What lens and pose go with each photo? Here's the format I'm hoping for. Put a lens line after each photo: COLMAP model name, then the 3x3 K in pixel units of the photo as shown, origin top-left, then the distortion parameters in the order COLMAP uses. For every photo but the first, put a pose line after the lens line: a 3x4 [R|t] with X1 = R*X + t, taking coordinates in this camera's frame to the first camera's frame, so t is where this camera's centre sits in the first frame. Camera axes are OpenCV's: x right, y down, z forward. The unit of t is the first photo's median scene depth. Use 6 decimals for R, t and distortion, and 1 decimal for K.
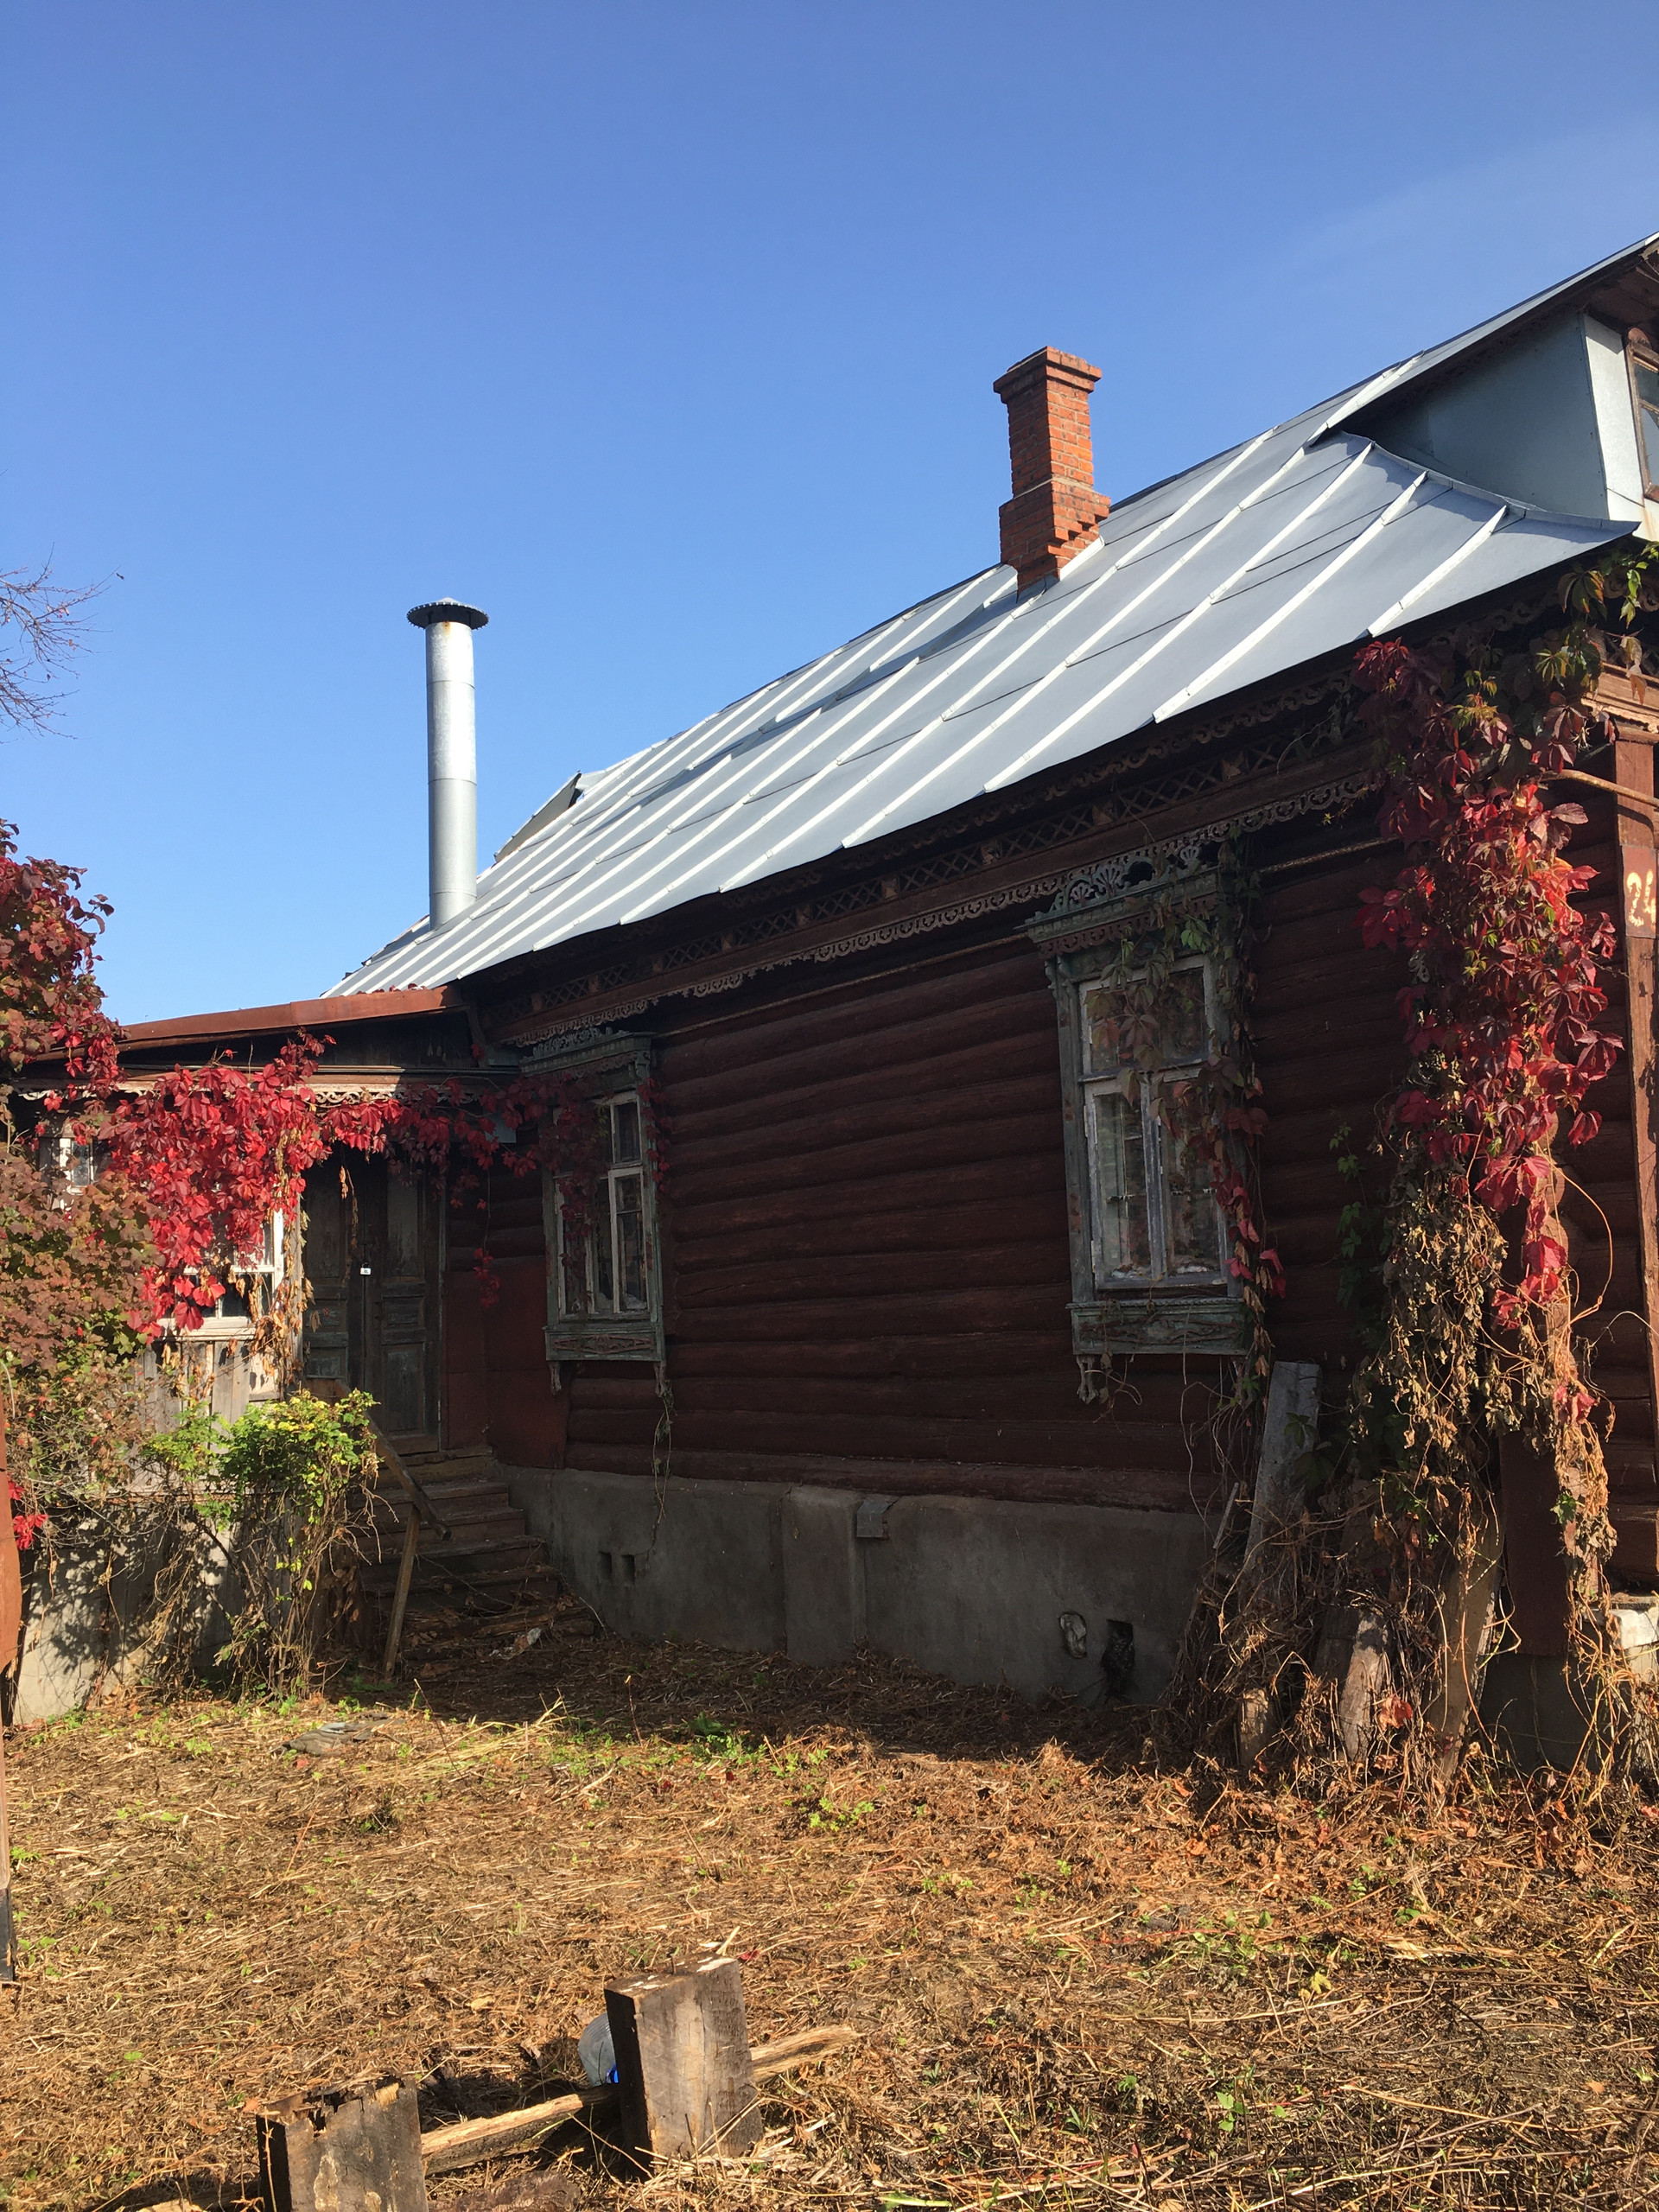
lens RADIAL K [[1857.2, 0, 844.5], [0, 1857.2, 1111.7], [0, 0, 1]] dist [0.084328, -0.110871]
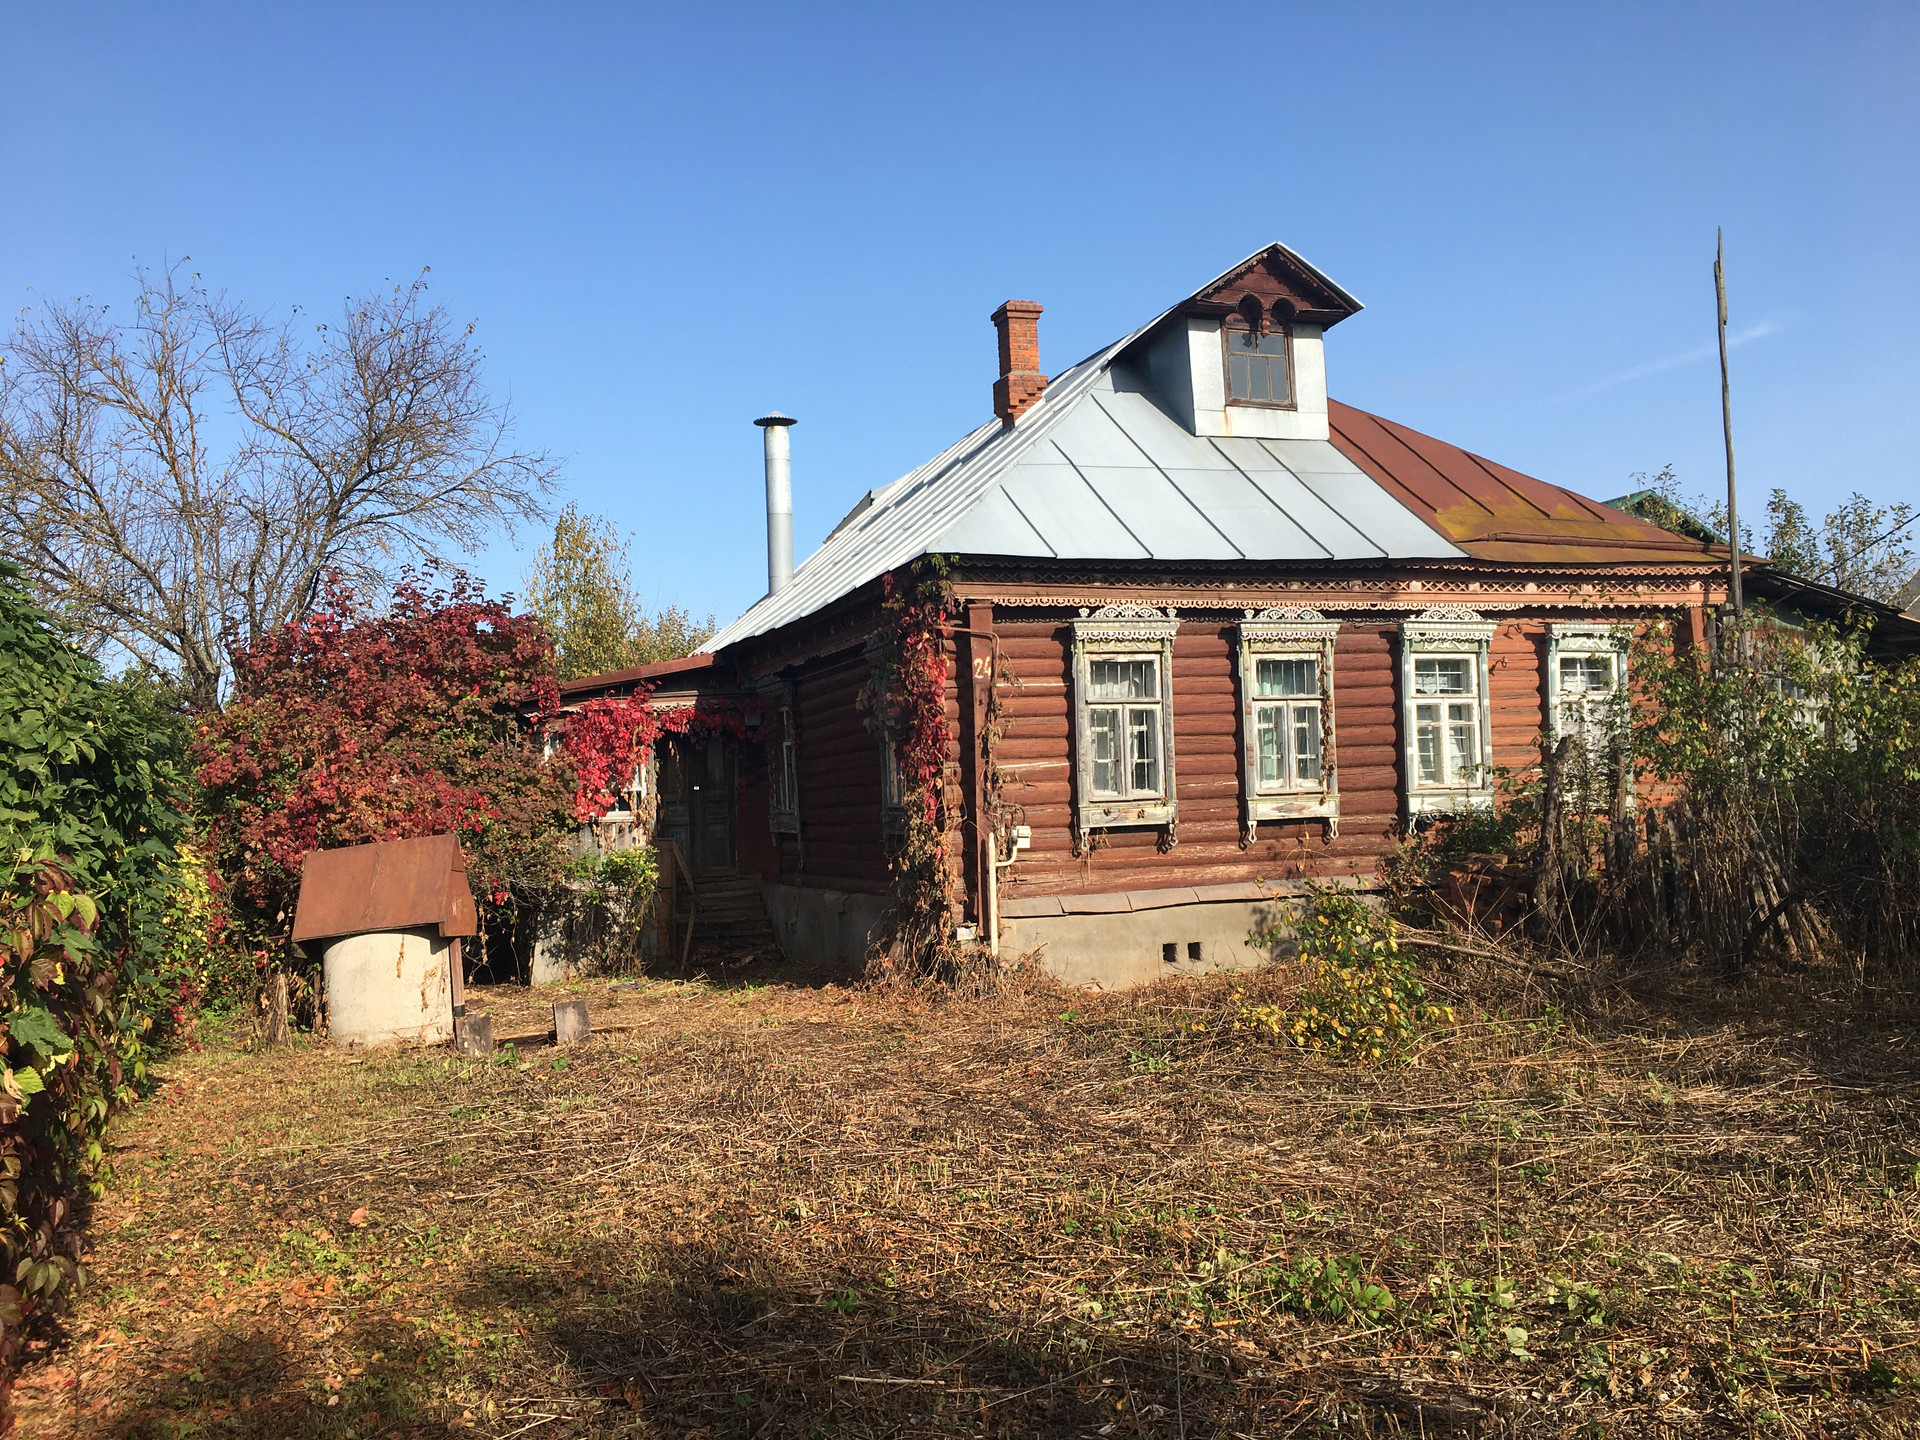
lens RADIAL K [[1617.4, 0, 965.4], [0, 1617.4, 711.5], [0, 0, 1]] dist [0.081224, -0.110673]
pose [[0.958834, -0.014842, -0.283581, 0.804100], [0.033584, 0.997552, 0.061343, -0.147530], [0.281976, -0.068342, 0.956984, -0.931684]]
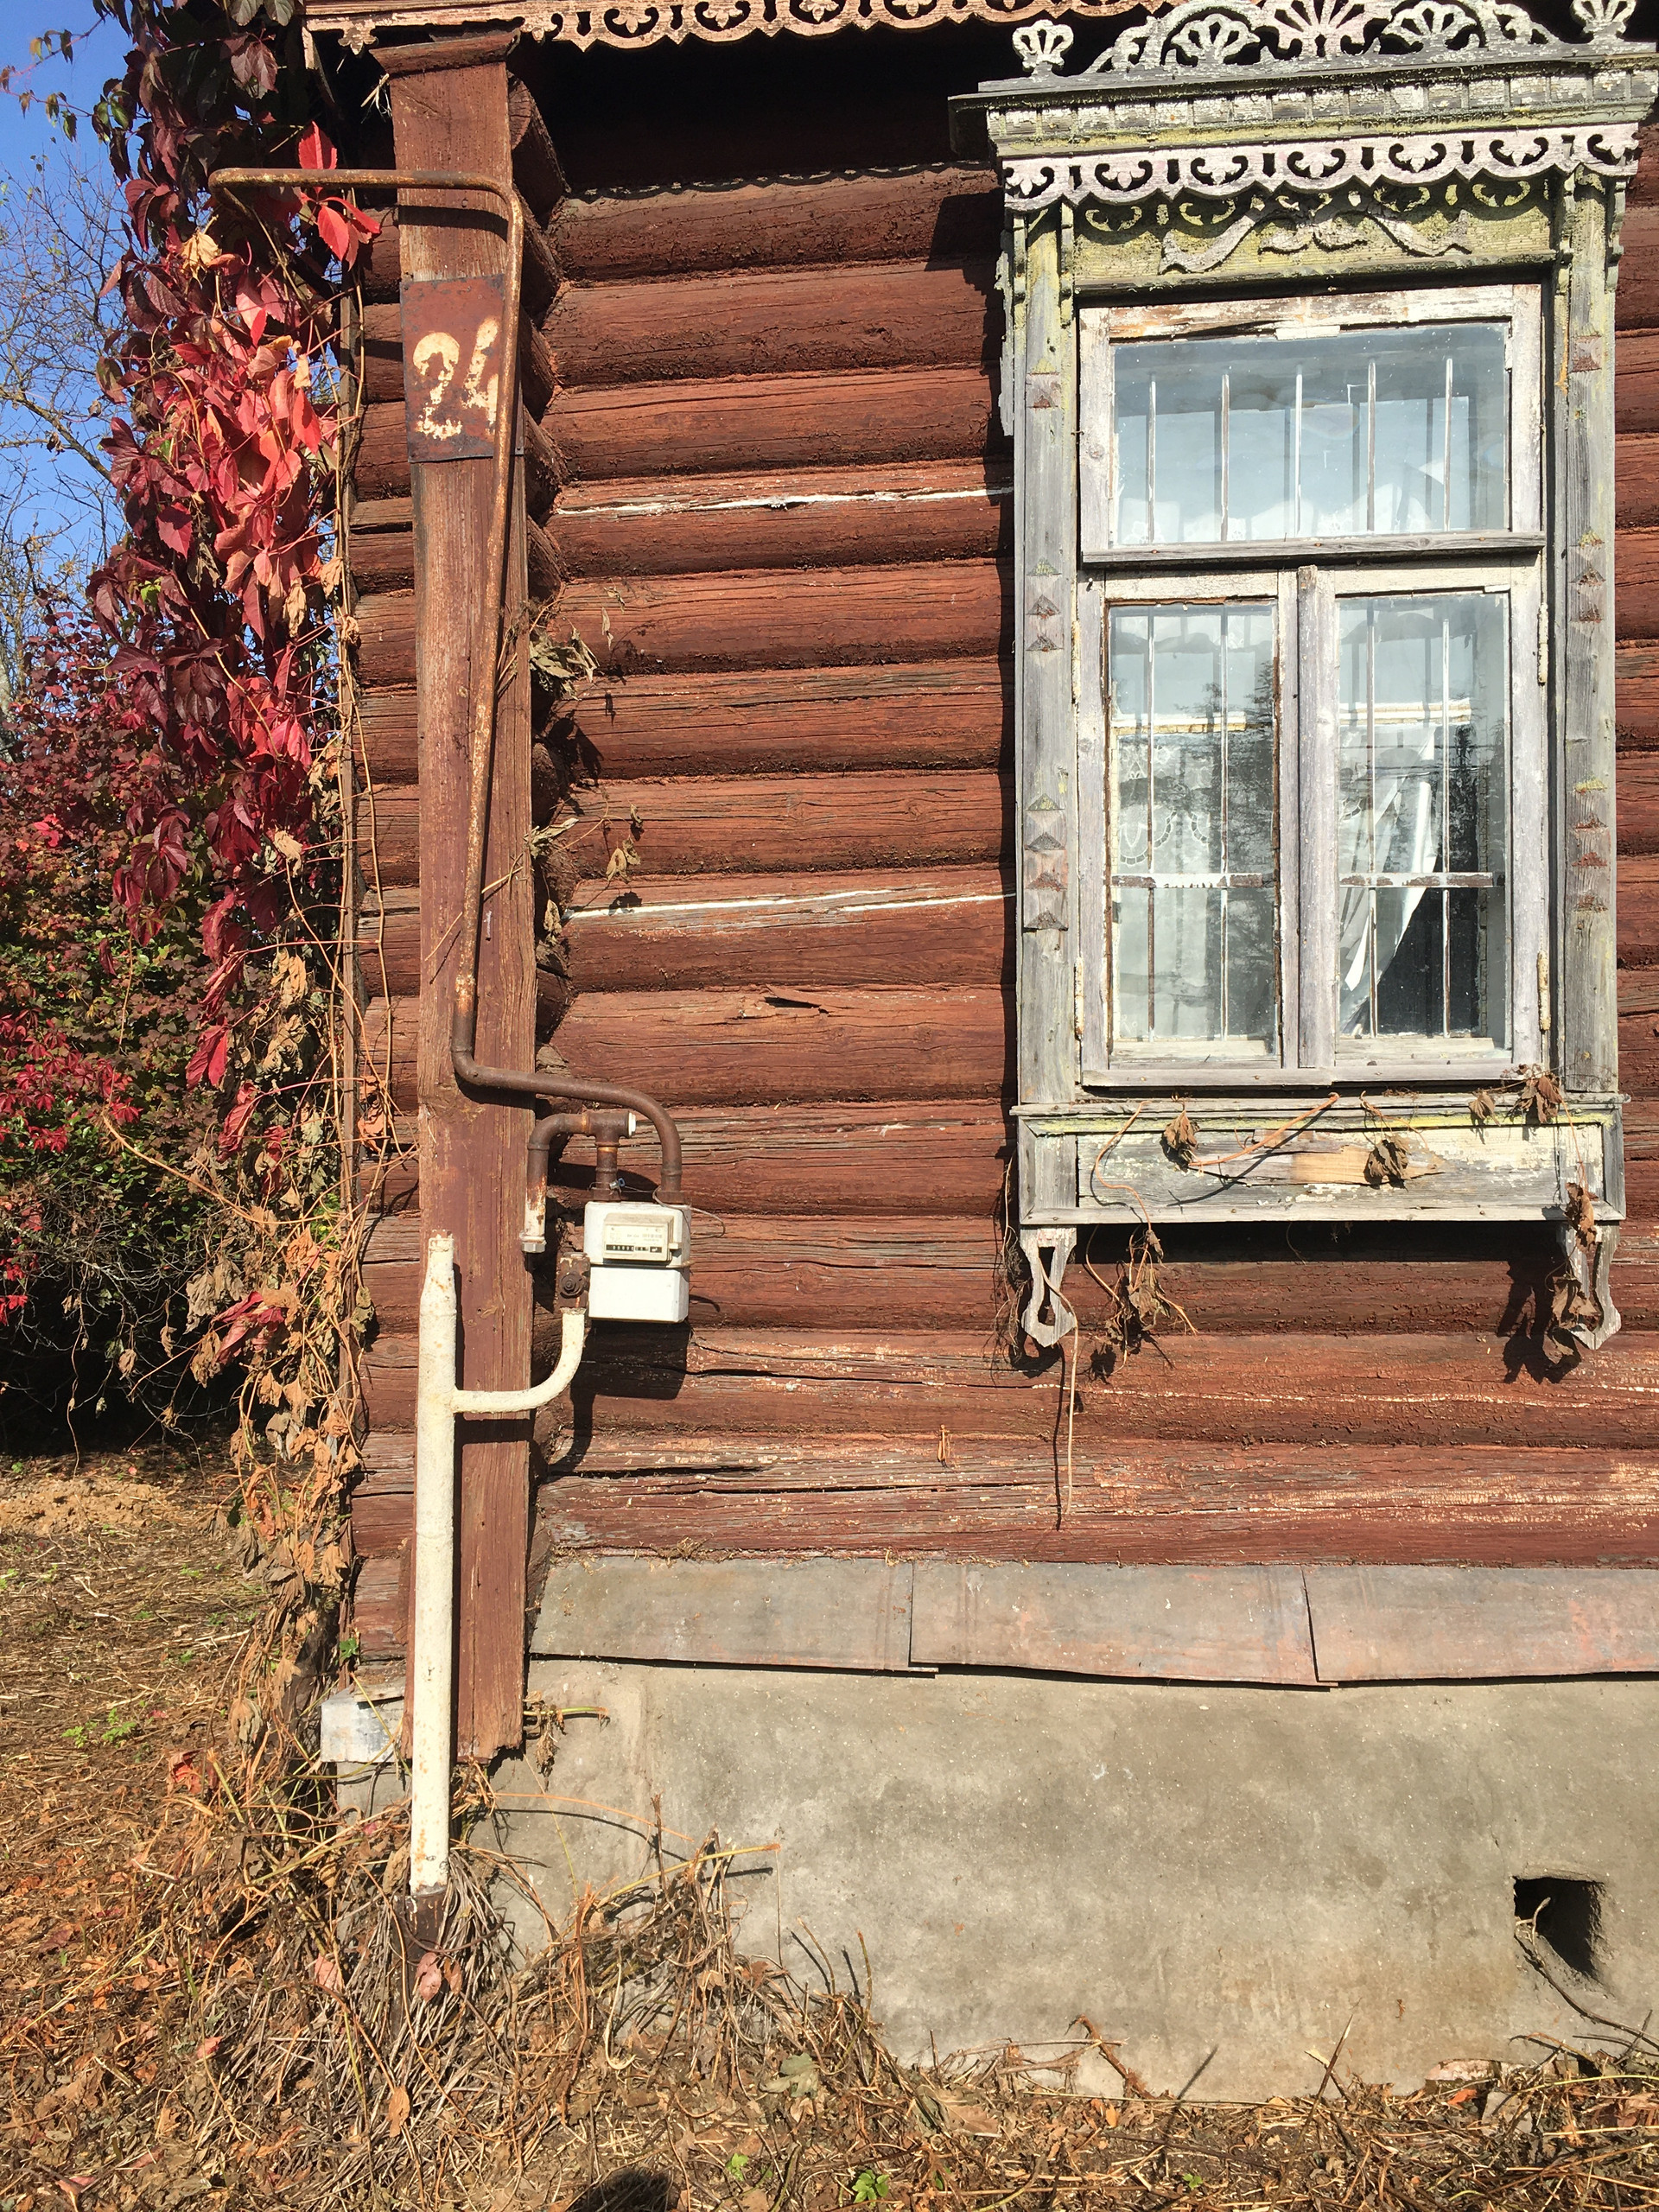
lens RADIAL K [[2141.3, 0, 827.5], [0, 2141.3, 1054.7], [0, 0, 1]] dist [0.142717, -0.200184]
pose [[0.729160, 0.023378, -0.683944, 0.696337], [0.059095, 0.993532, 0.096963, 0.013808], [0.681787, -0.111119, 0.723062, 0.467694]]
